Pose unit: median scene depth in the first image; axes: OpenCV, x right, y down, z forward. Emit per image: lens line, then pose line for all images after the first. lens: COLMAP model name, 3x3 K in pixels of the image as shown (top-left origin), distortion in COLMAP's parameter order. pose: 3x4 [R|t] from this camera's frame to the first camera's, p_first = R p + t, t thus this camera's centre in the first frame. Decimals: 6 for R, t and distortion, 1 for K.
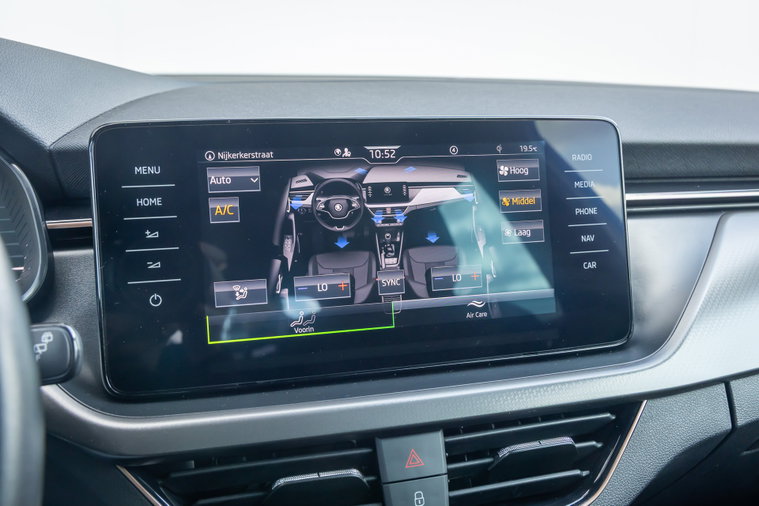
lens RADIAL K [[803.9, 0, 377.0], [0, 803.9, 254.1], [0, 0, 1]] dist [-0.005345, 0.000000]
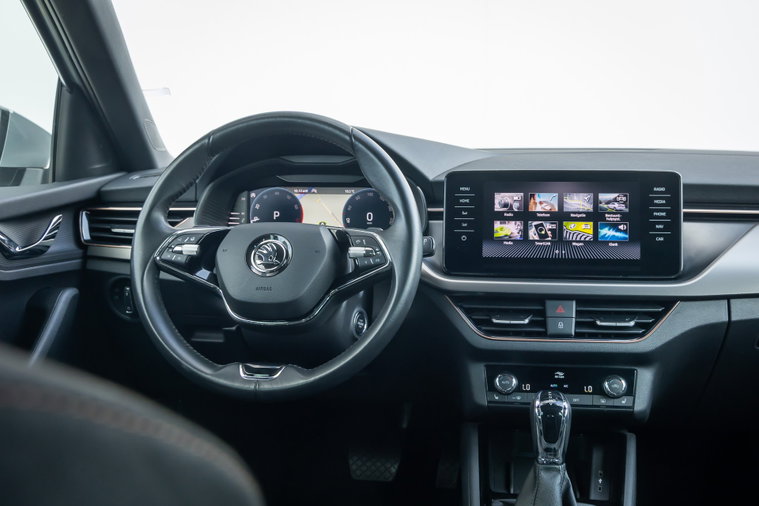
lens RADIAL K [[803.9, 0, 381.9], [0, 803.9, 251.3], [0, 0, 1]] dist [-0.005345, 0.000000]
pose [[0.902040, 0.050954, -0.428634, 0.588869], [-0.083237, 0.994904, -0.056899, 0.262705], [0.423551, 0.087003, 0.901685, -1.423359]]
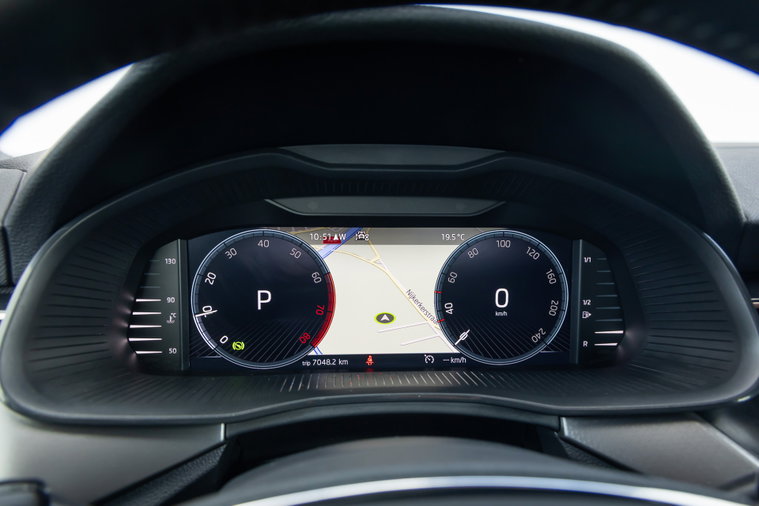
lens RADIAL K [[506.3, 0, 381.9], [0, 506.3, 246.3], [0, 0, 1]] dist [0.003078, -0.002302]
pose [[0.980540, 0.047178, -0.190569, -0.716855], [-0.051158, 0.998562, -0.016019, -0.073708], [0.189539, 0.025456, 0.981543, 0.361225]]
